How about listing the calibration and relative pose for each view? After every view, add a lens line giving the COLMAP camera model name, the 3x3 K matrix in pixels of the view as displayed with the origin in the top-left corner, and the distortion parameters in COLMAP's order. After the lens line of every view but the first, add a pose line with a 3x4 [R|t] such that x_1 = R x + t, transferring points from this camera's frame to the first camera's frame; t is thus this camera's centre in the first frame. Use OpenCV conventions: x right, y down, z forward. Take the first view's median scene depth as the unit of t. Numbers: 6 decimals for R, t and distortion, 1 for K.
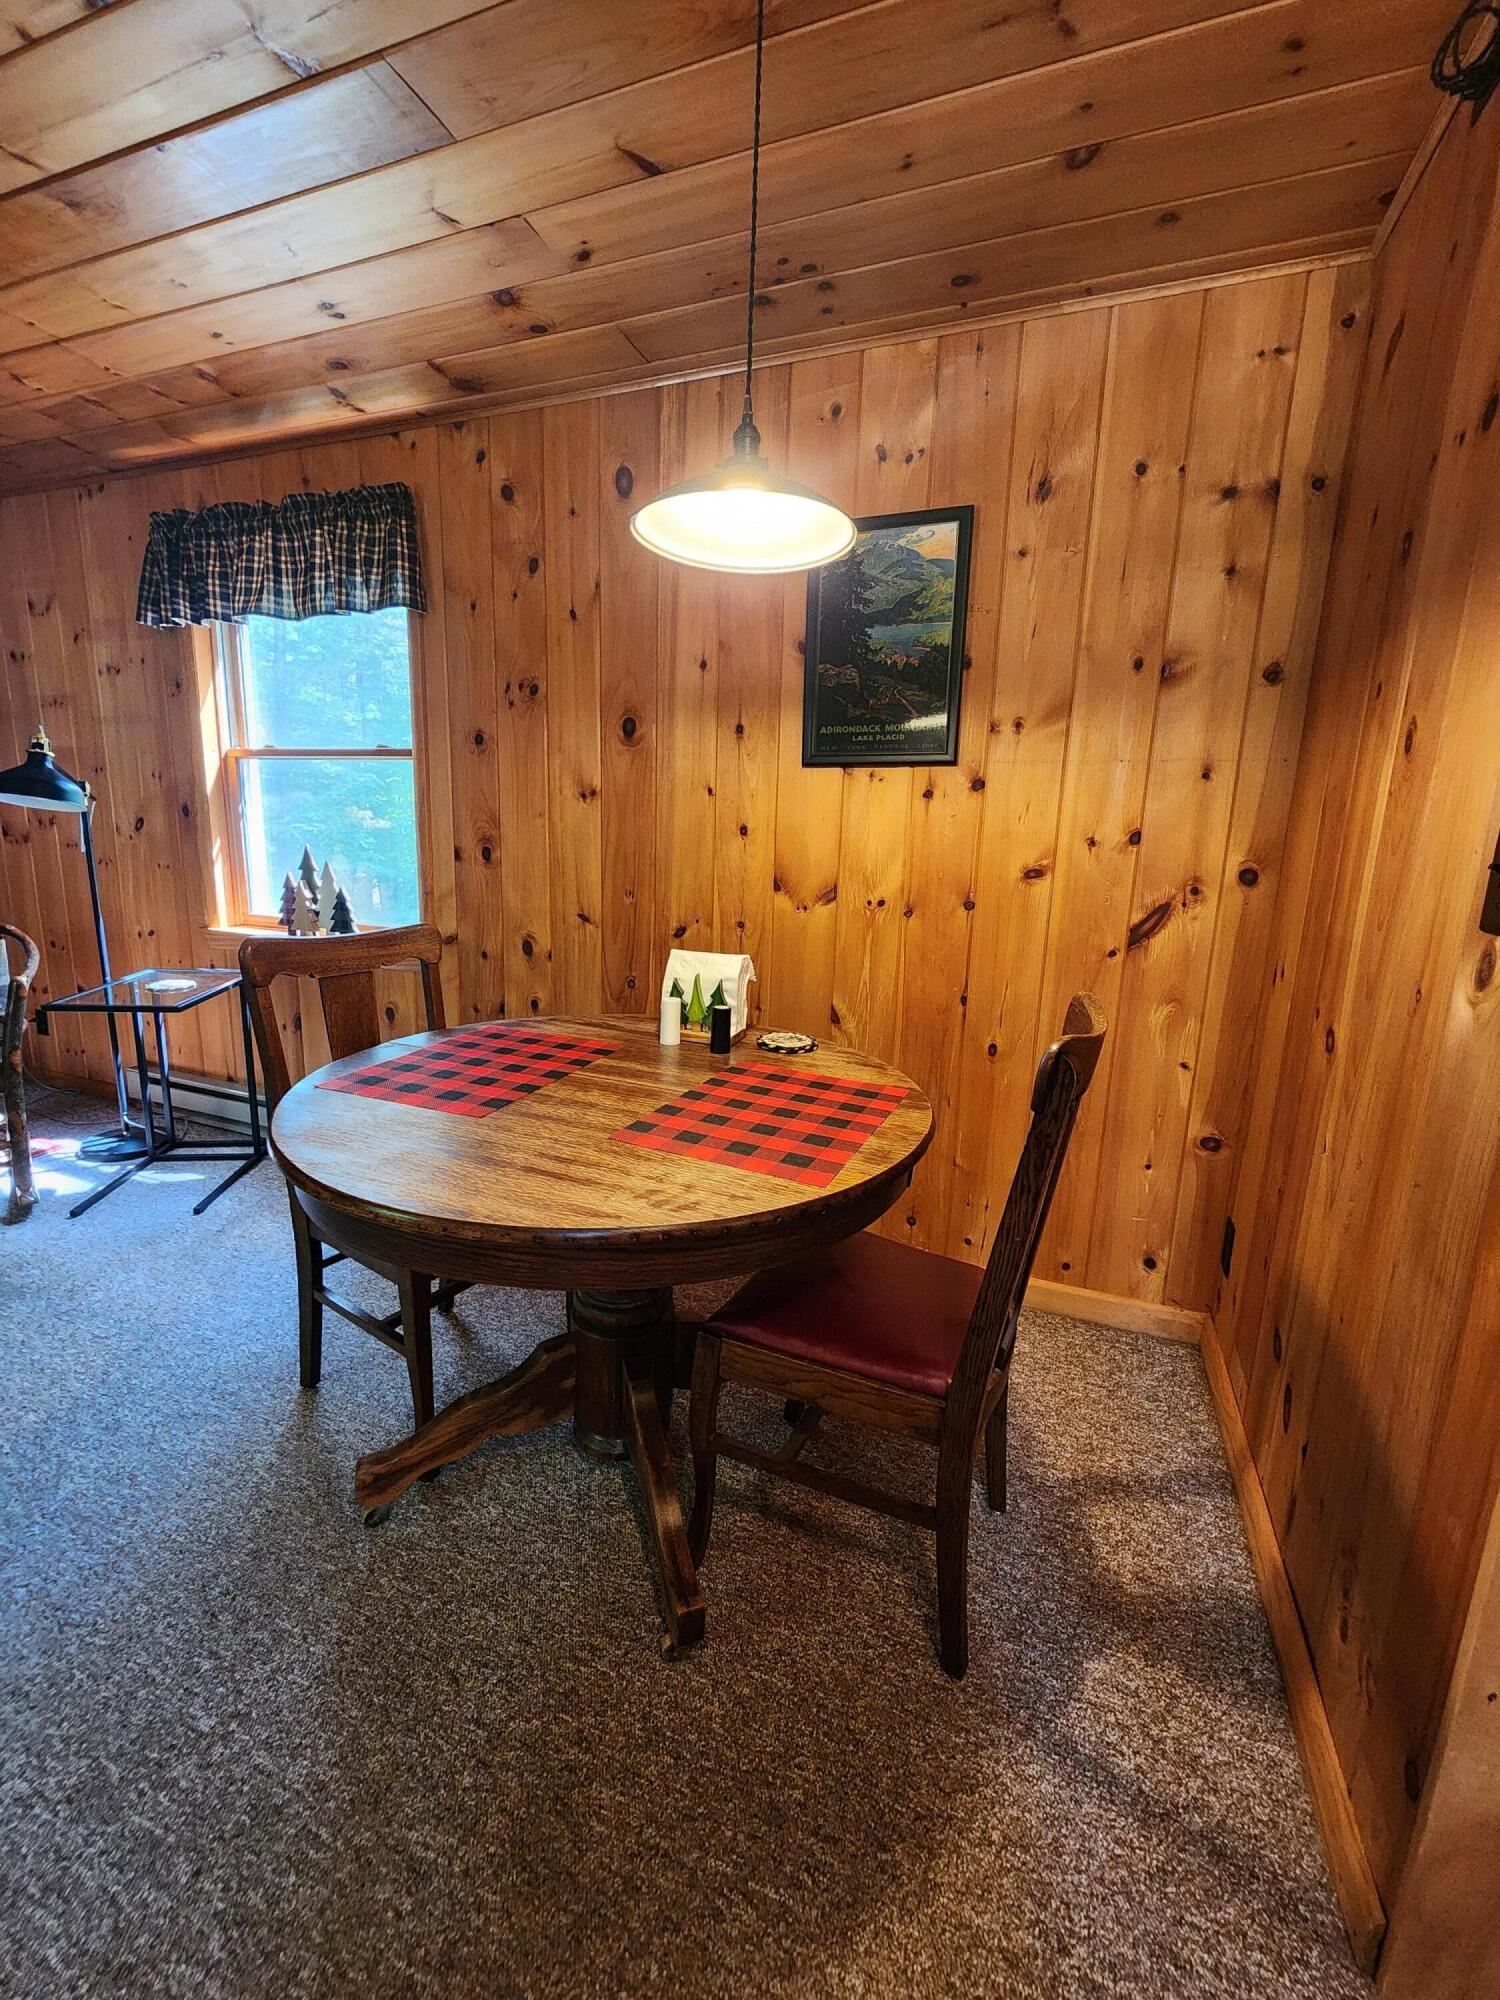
lens RADIAL K [[827.1, 0, 747.2], [0, 827.1, 996.7], [0, 0, 1]] dist [0.002462, -0.000577]
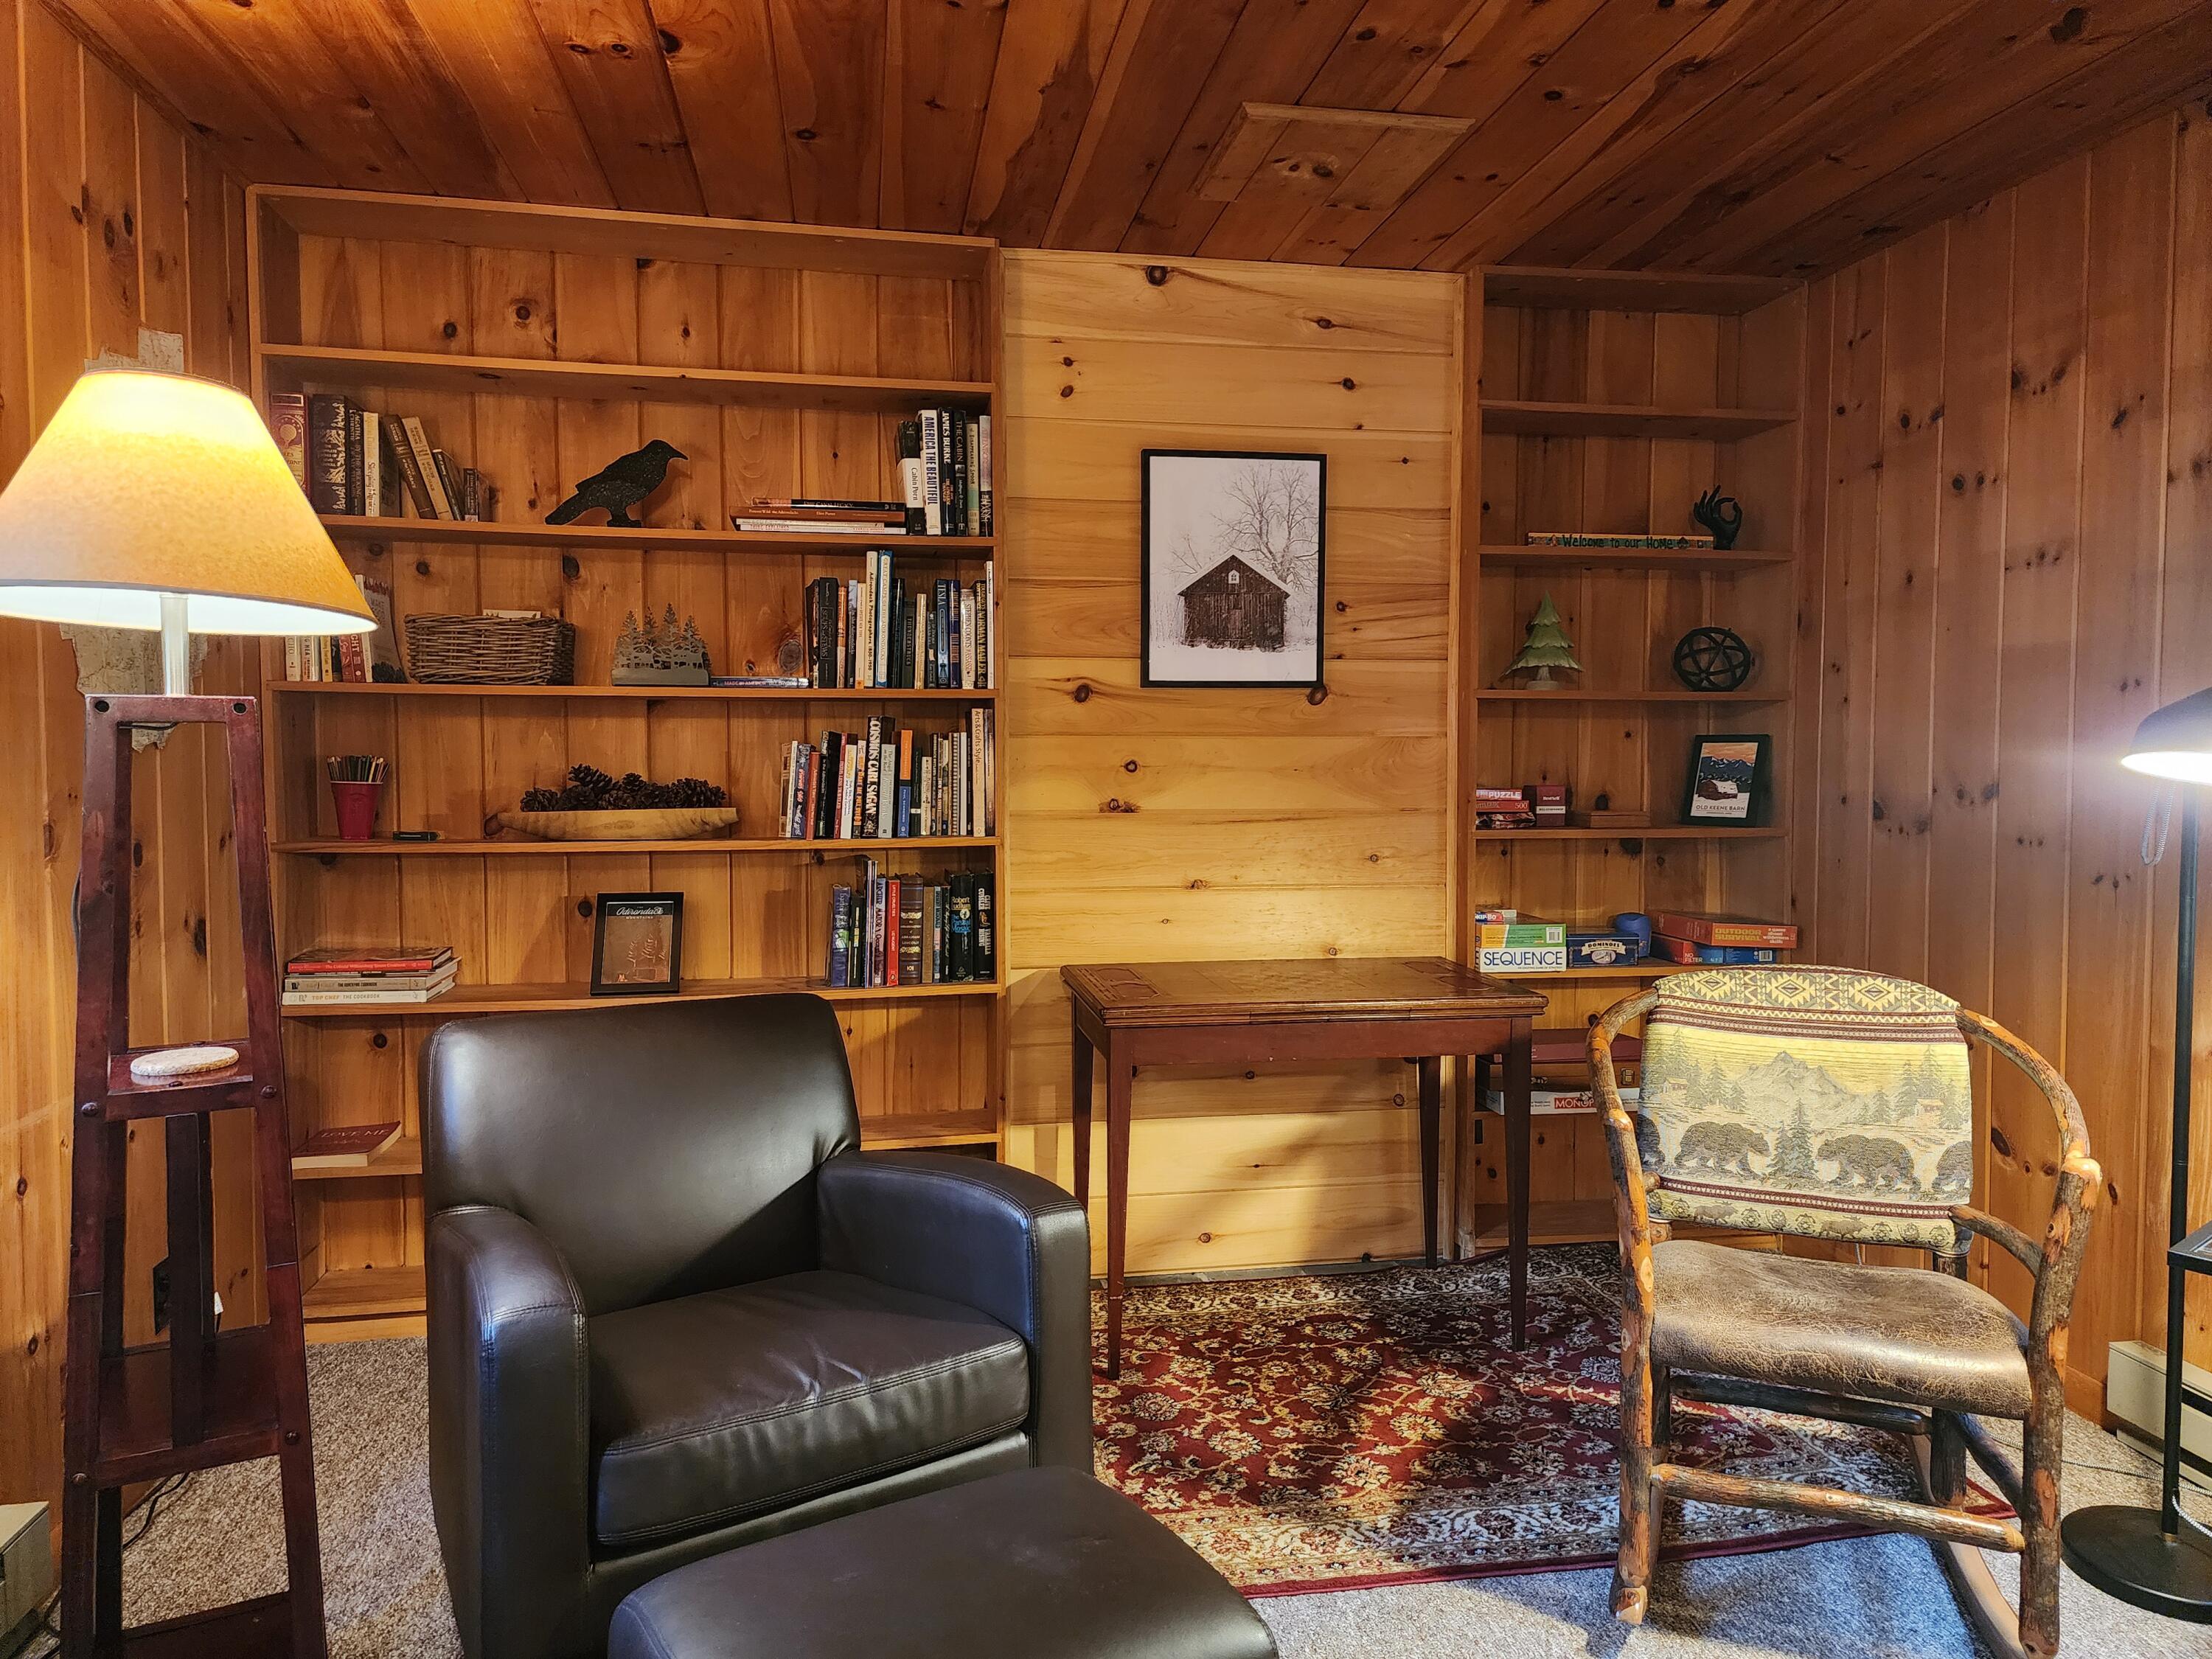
lens RADIAL K [[1469.9, 0, 1094.4], [0, 1469.9, 831.7], [0, 0, 1]] dist [0.051087, -0.035697]
pose [[0.509197, 0.014014, -0.860536, -0.456029], [-0.149629, 0.986082, -0.072481, -0.056942], [0.847543, 0.165668, 0.504207, 0.126488]]
